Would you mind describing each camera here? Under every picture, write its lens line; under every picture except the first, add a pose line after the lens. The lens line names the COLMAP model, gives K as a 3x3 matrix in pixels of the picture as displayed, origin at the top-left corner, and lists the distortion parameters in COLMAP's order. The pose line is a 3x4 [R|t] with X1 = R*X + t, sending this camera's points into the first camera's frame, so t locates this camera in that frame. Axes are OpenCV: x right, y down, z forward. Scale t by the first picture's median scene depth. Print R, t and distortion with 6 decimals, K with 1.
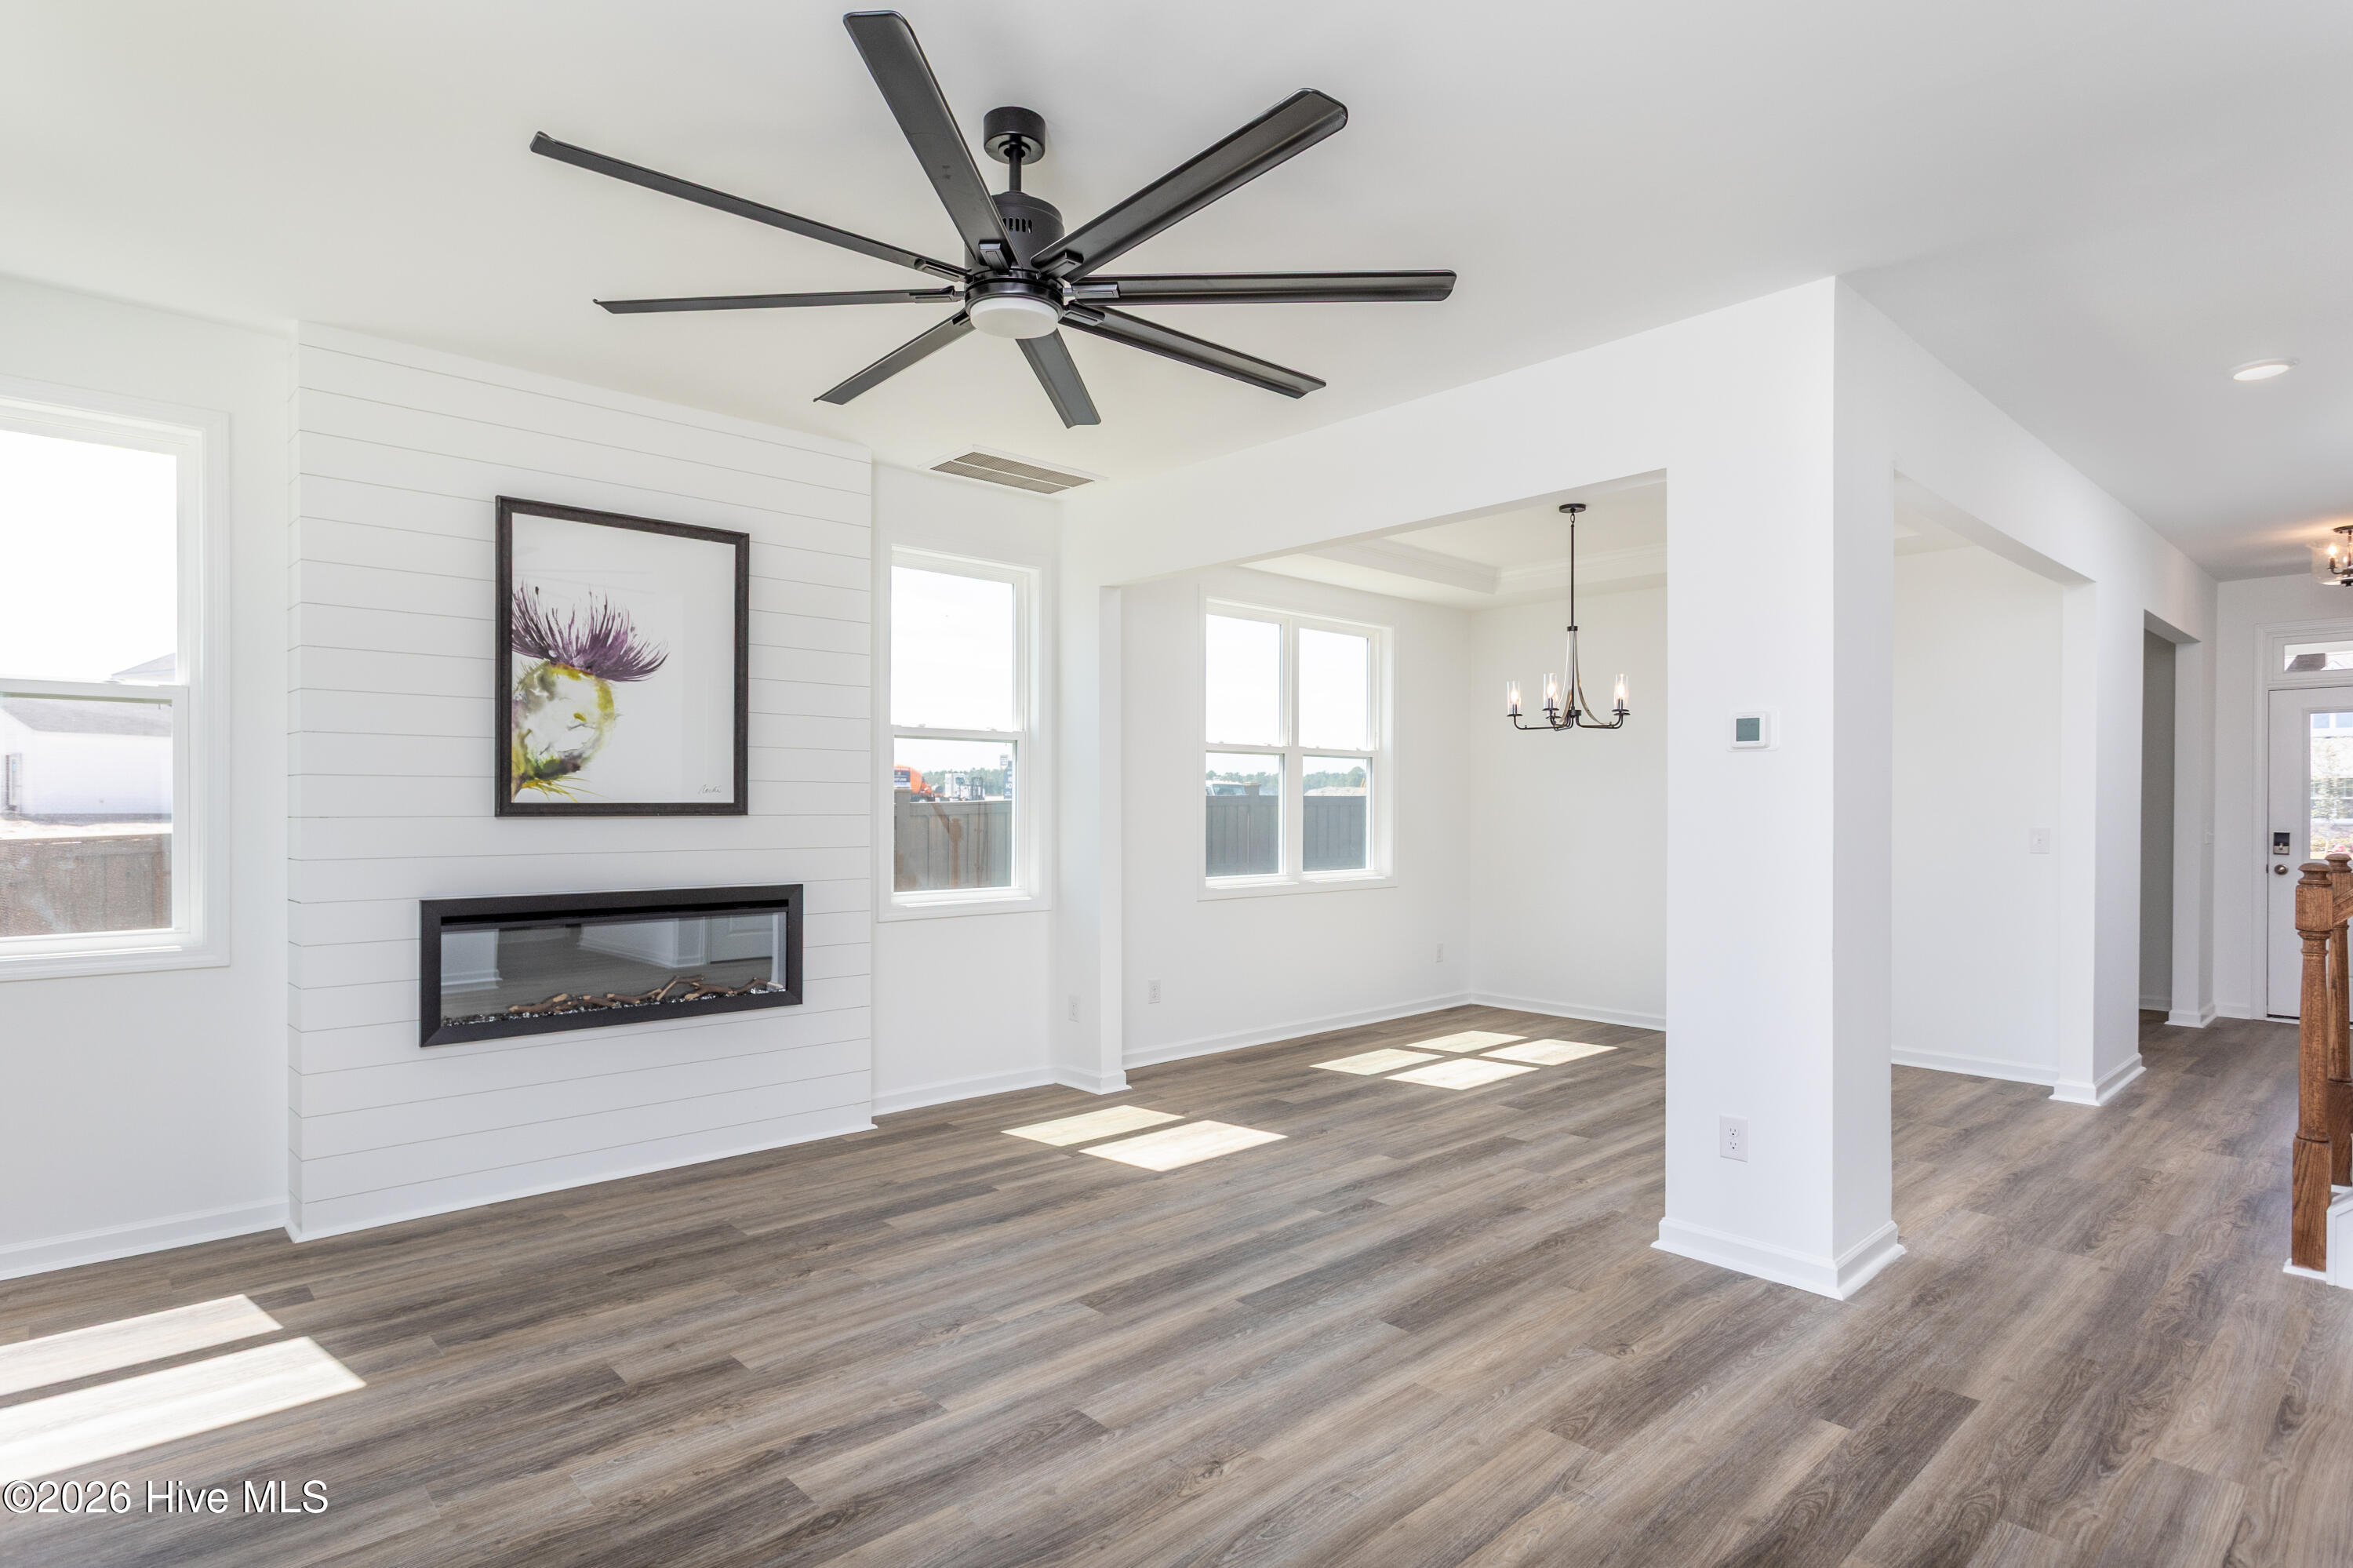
lens RADIAL K [[1230.5, 0, 1174.7], [0, 1230.5, 798.8], [0, 0, 1]] dist [-0.007461, -0.000028]
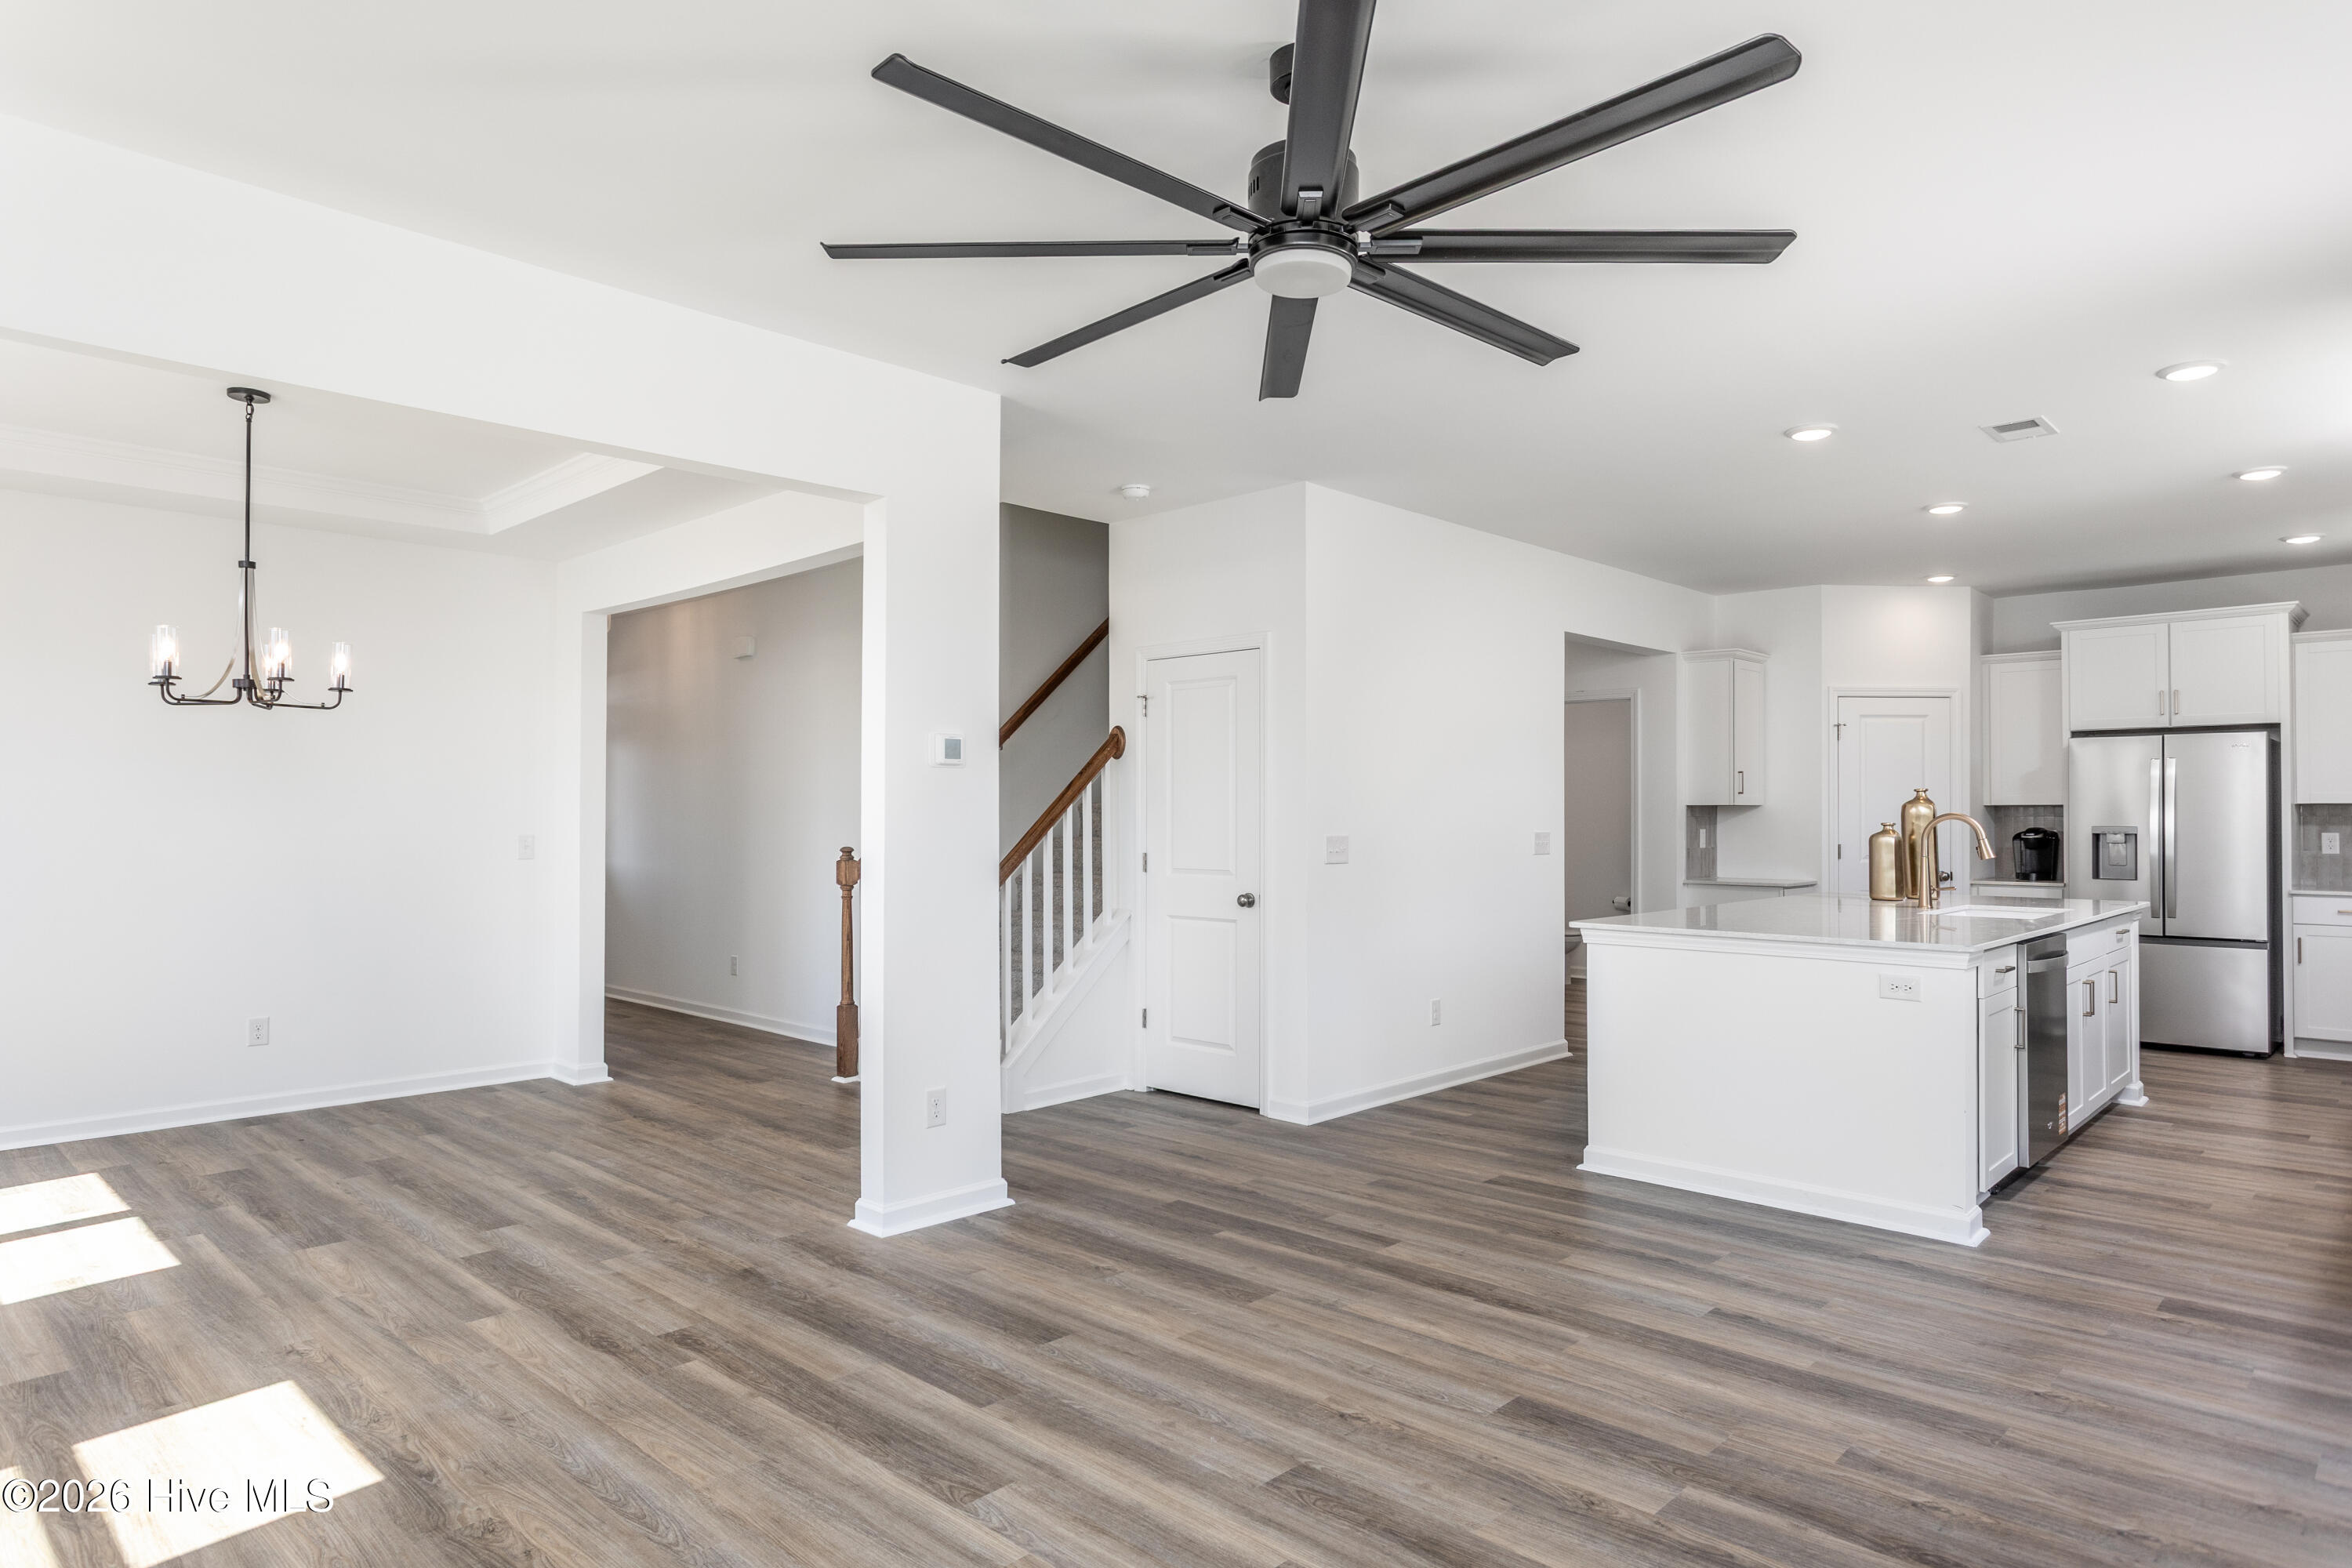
lens RADIAL K [[1392.2, 0, 1168.8], [0, 1392.2, 791.0], [0, 0, 1]] dist [0.000377, 0.000125]
pose [[-0.065340, 0.011969, 0.997791, -0.837478], [-0.004300, 0.999915, -0.012276, -0.001511], [-0.997854, -0.005092, -0.065283, 0.861134]]
